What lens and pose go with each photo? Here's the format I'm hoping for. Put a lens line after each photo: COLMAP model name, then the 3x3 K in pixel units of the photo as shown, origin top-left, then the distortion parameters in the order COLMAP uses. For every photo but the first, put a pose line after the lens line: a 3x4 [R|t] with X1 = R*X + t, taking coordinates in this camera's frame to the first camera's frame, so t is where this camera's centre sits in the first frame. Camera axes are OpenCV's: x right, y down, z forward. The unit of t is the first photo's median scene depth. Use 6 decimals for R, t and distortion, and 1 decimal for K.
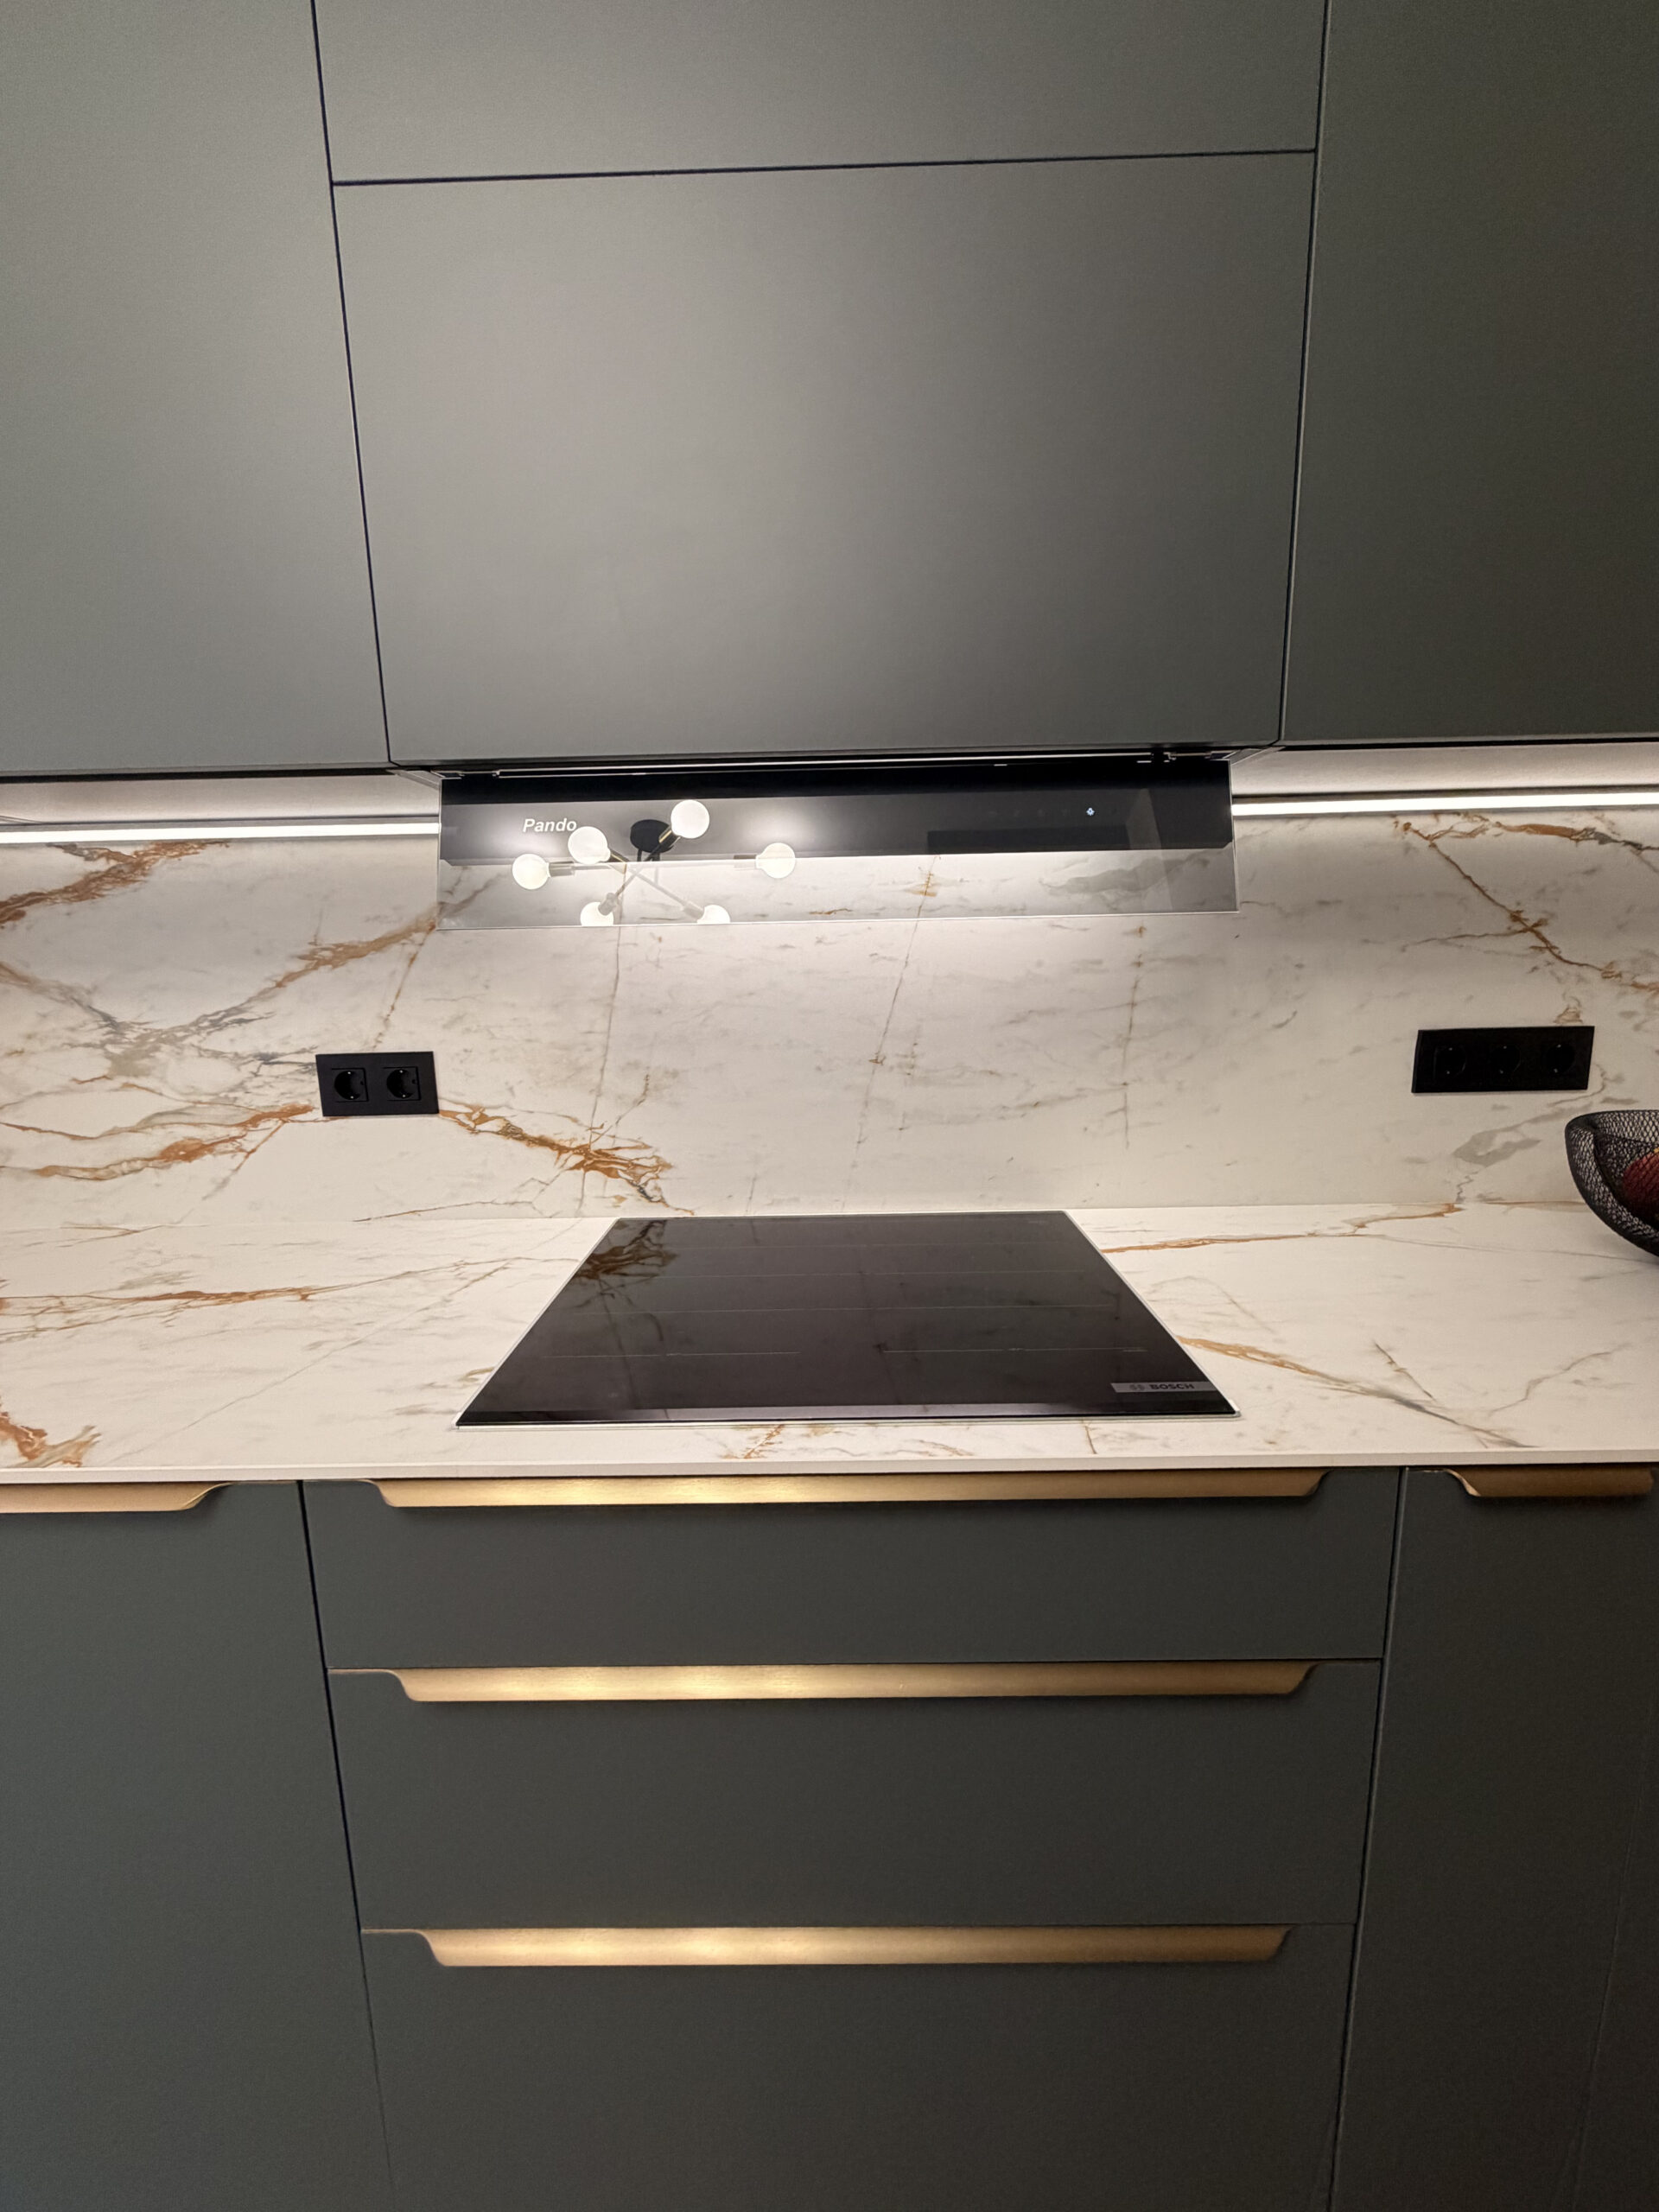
lens RADIAL K [[884.4, 0, 829.3], [0, 884.4, 1097.7], [0, 0, 1]] dist [-0.000261, 0.000171]
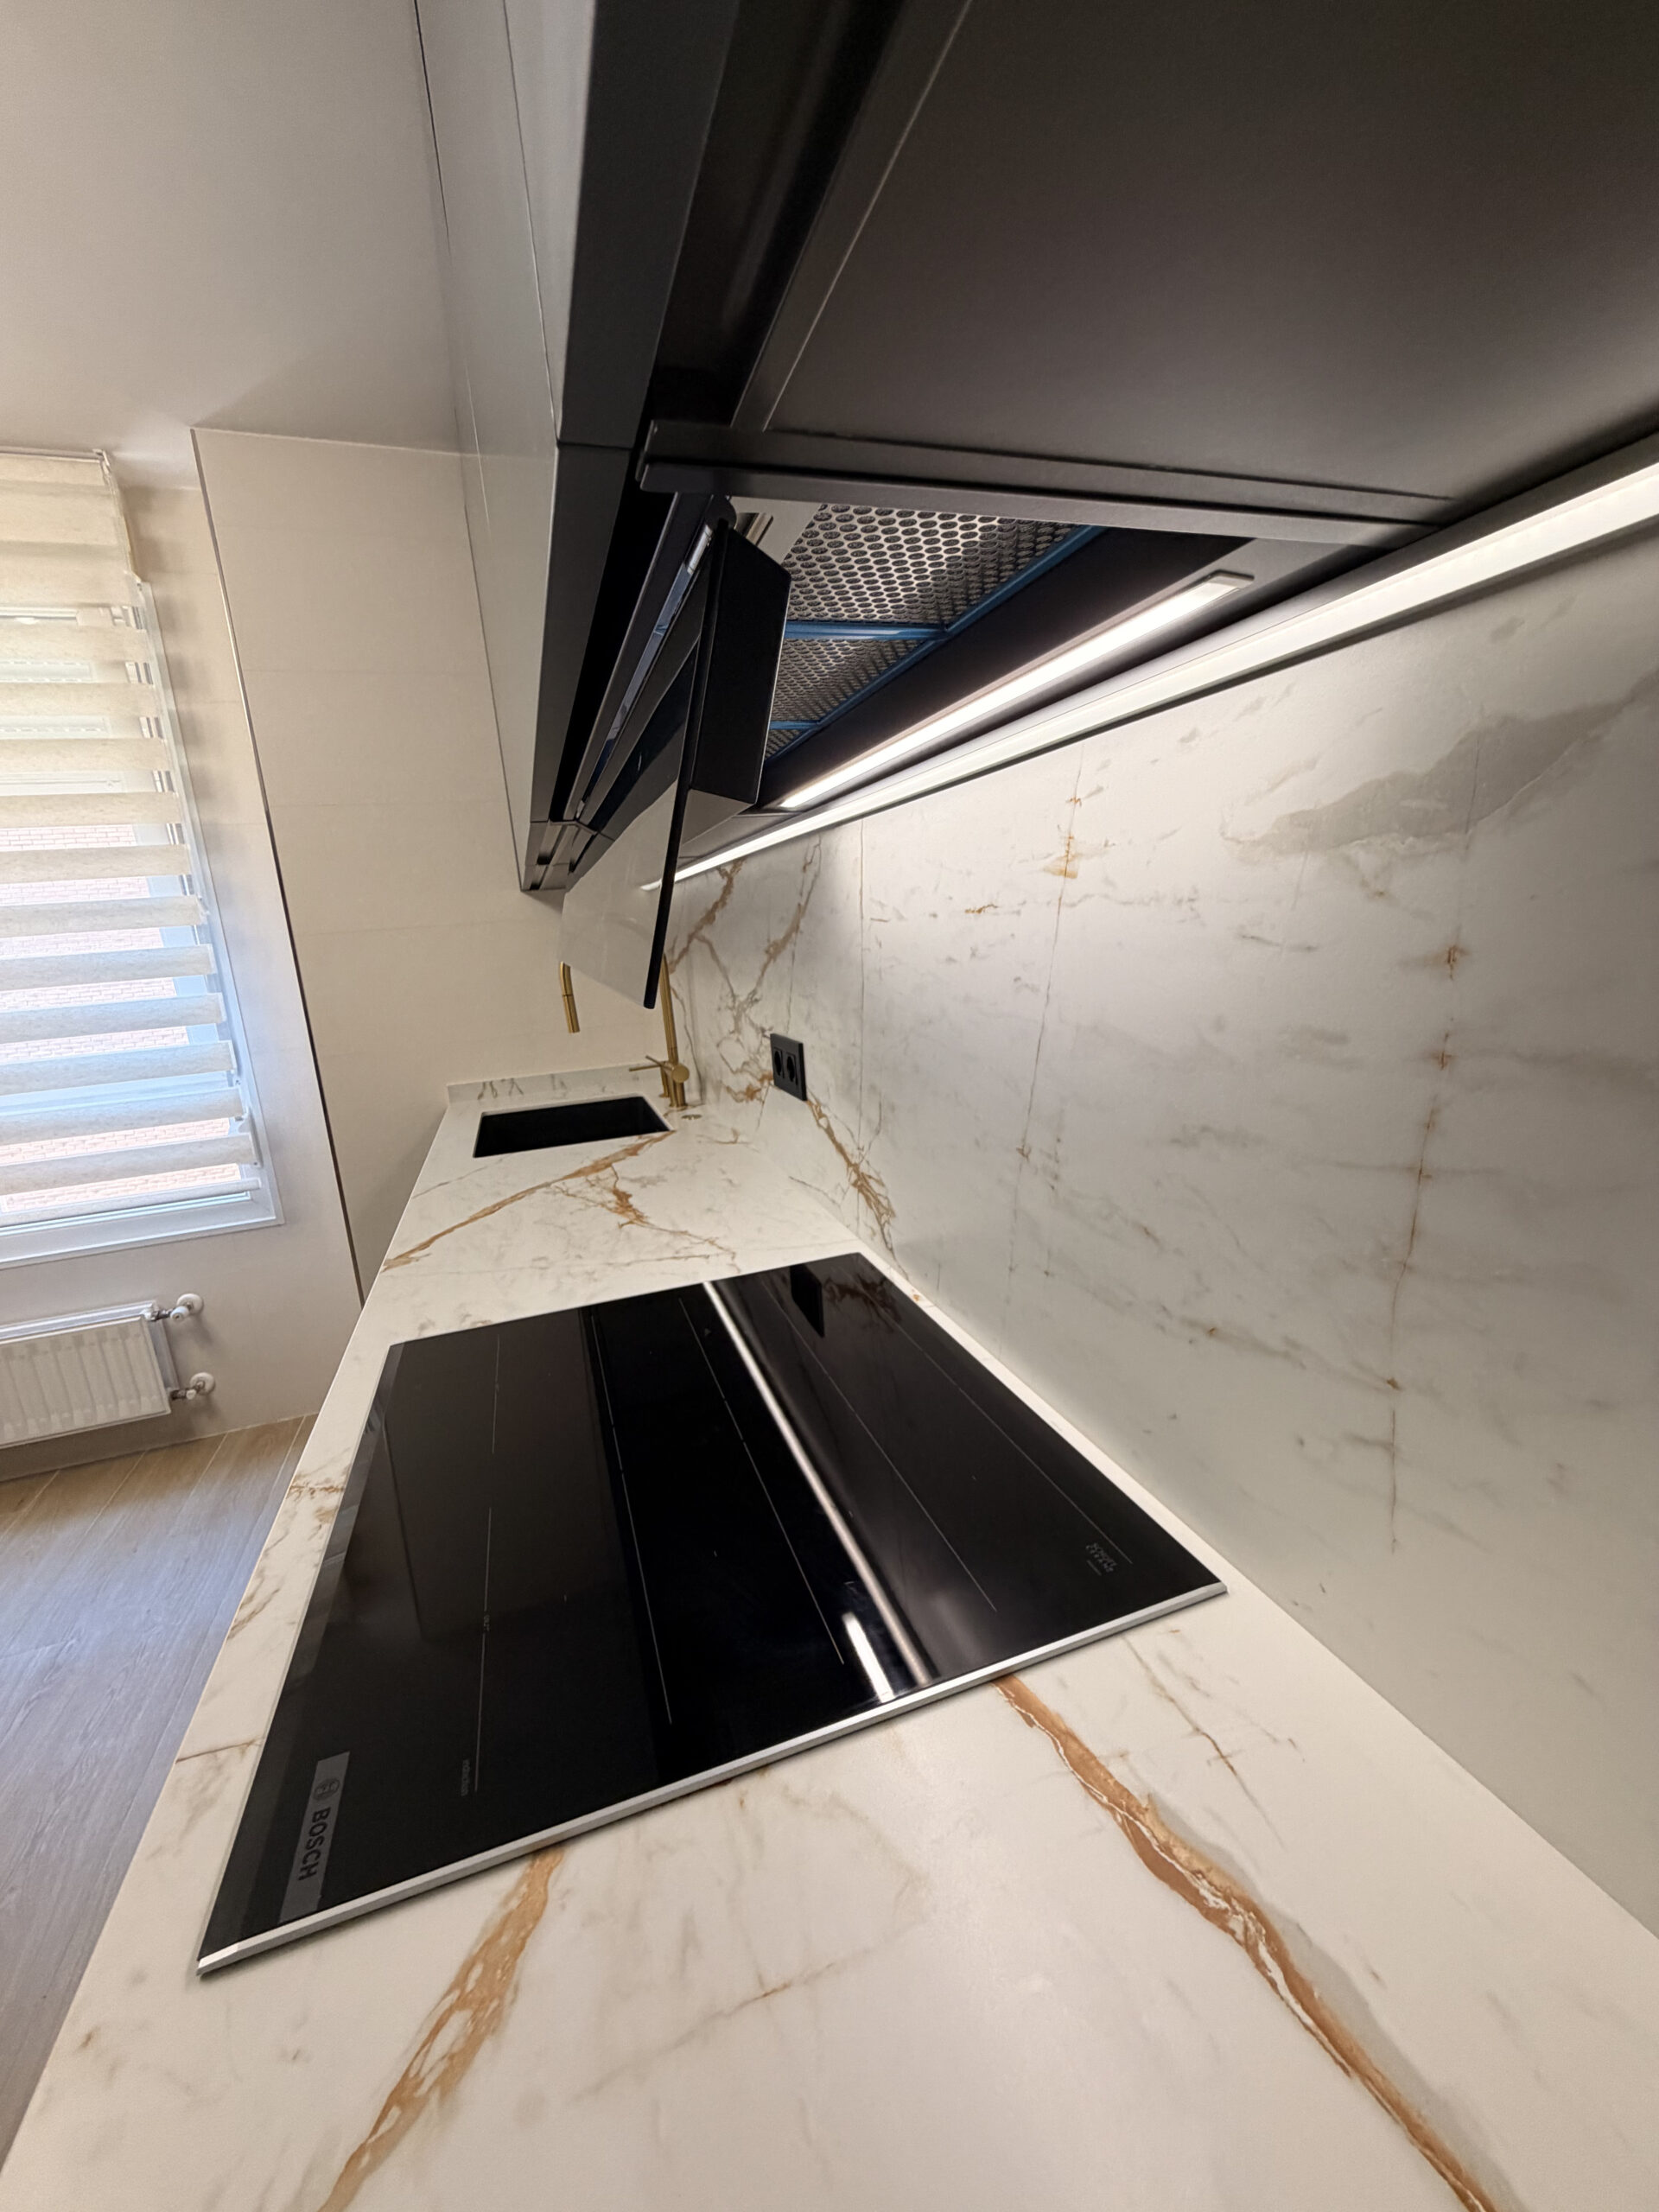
lens RADIAL K [[884.4, 0, 828.5], [0, 884.4, 1100.1], [0, 0, 1]] dist [-0.000261, 0.000171]
pose [[0.337845, 0.187086, -0.922421, 0.563885], [-0.094562, 0.981834, 0.164502, -0.164424], [0.936440, 0.031650, 0.349399, 0.658557]]
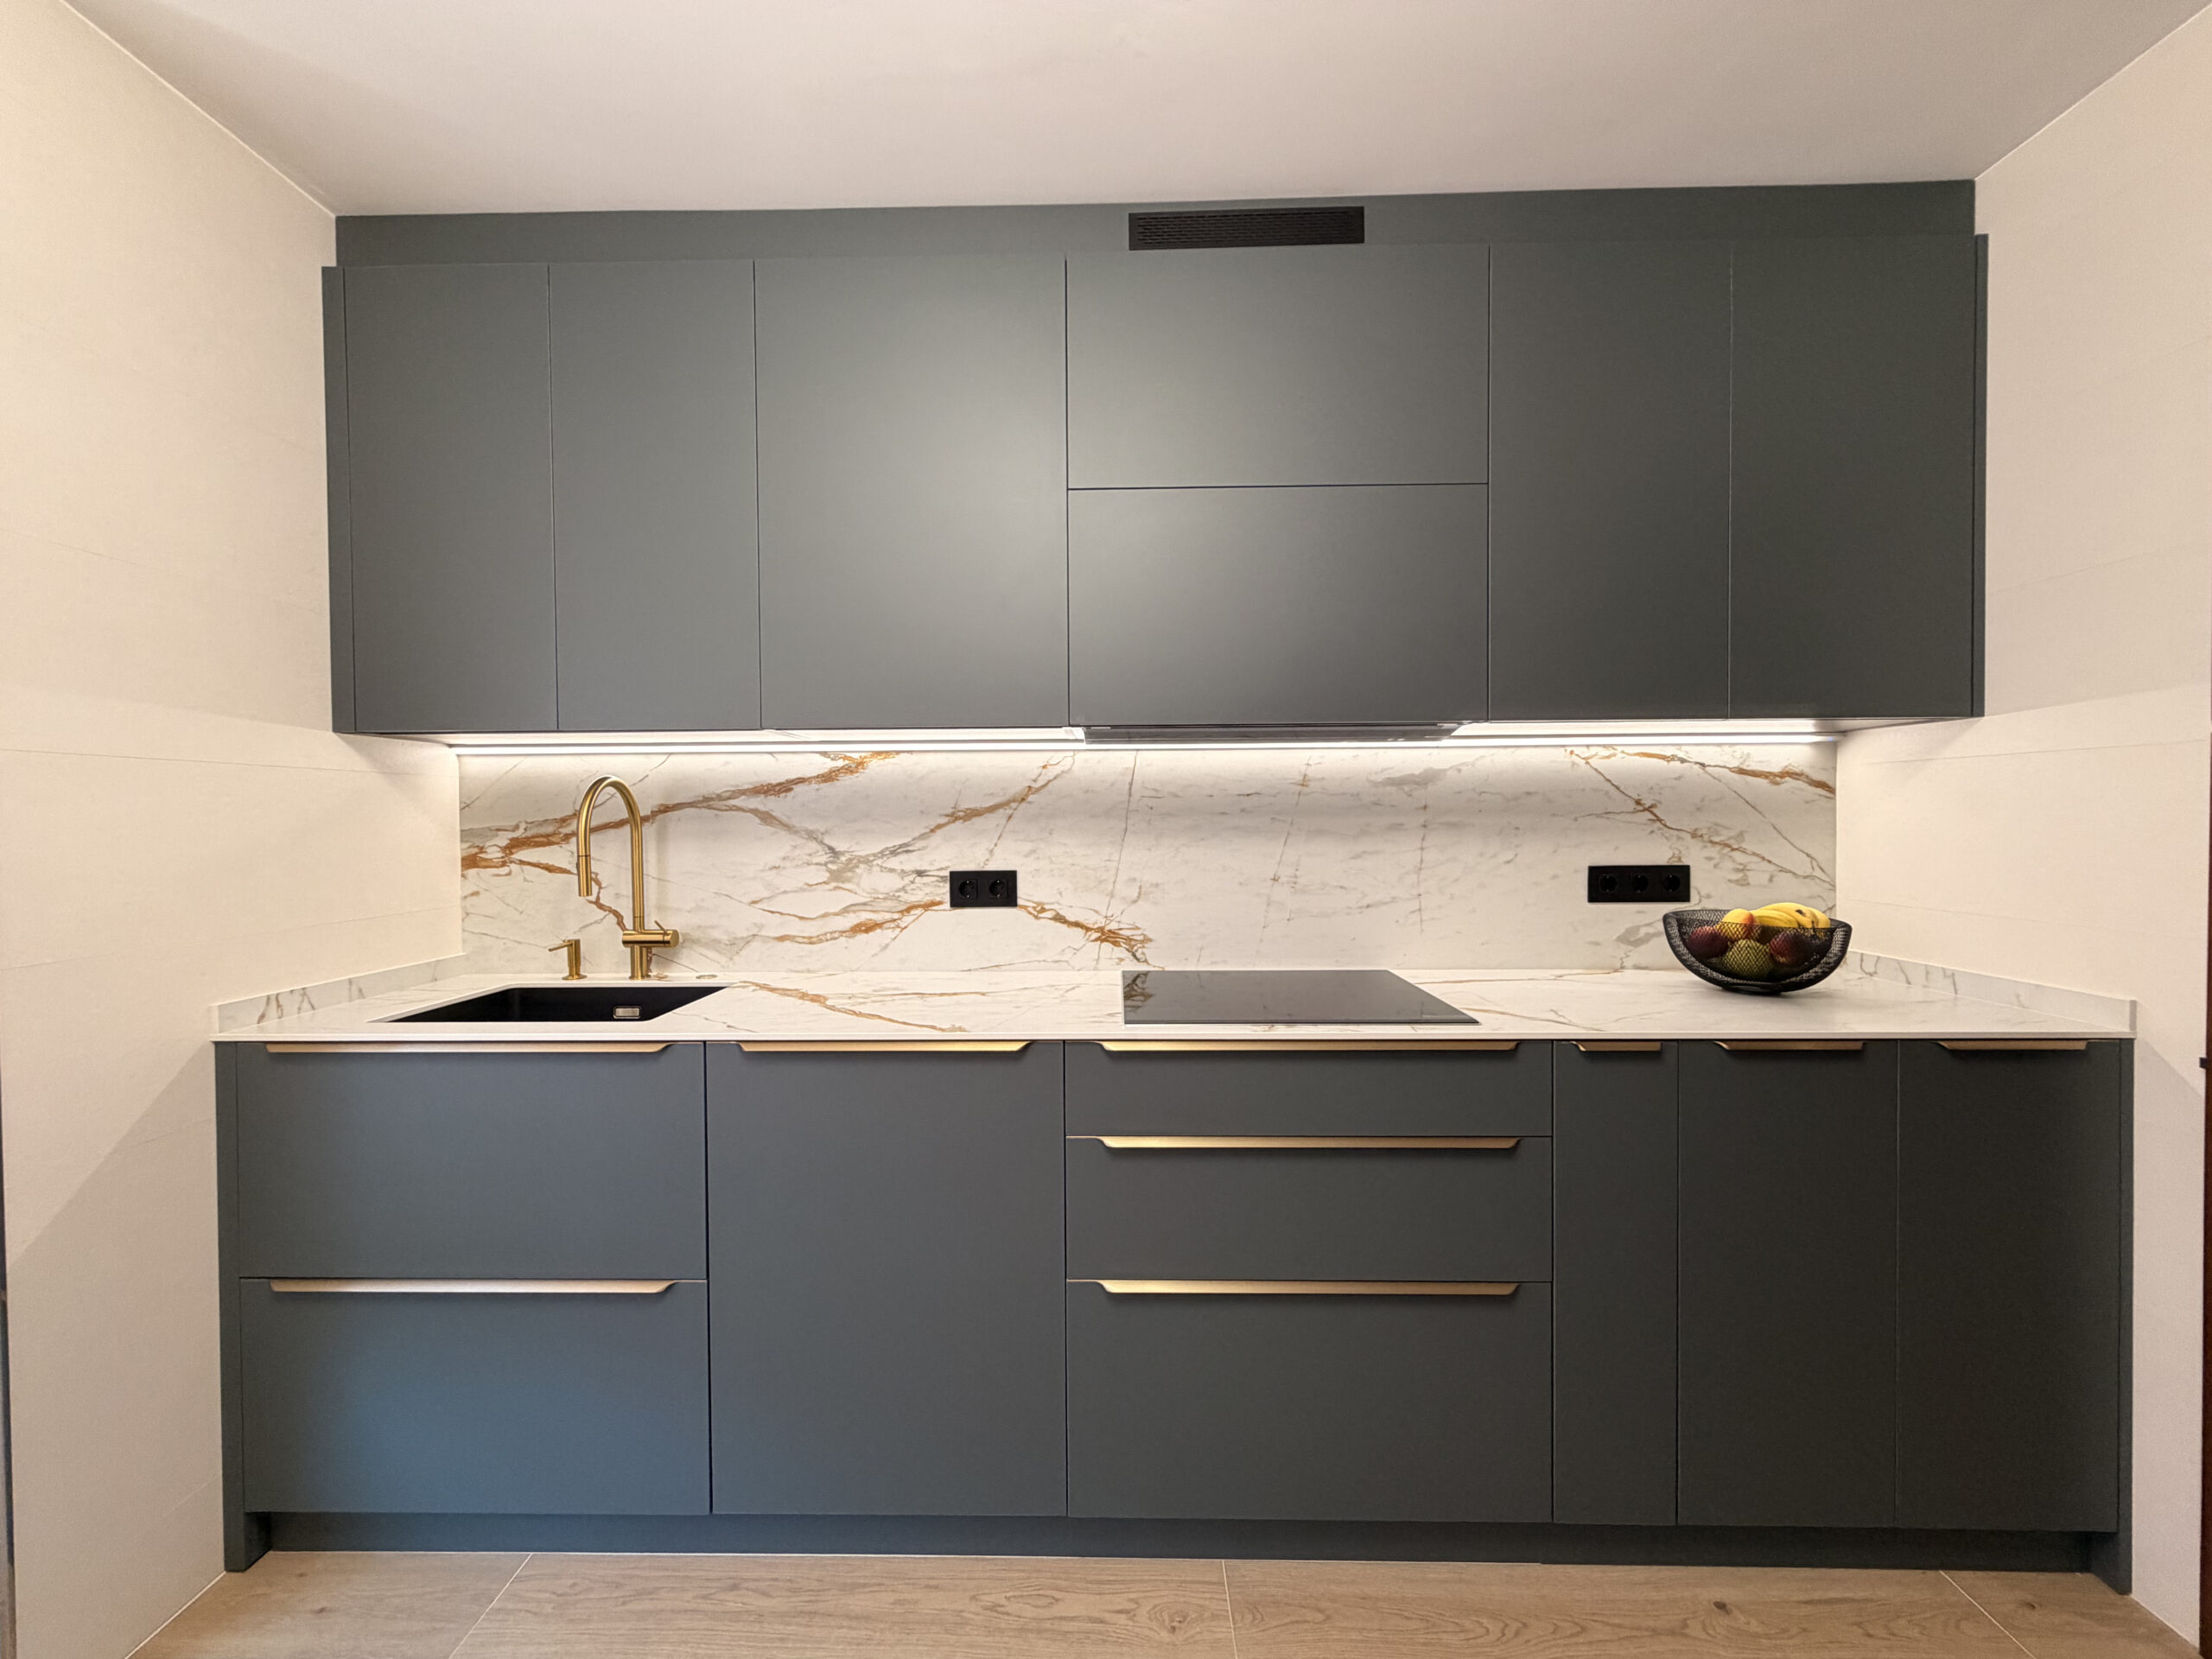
lens RADIAL K [[884.4, 0, 1099.0], [0, 884.4, 831.4], [0, 0, 1]] dist [-0.000261, 0.000171]
pose [[0.999829, 0.014051, -0.012043, -0.268736], [-0.015742, 0.987884, -0.154391, 0.137151], [0.009728, 0.154554, 0.987936, -0.720286]]
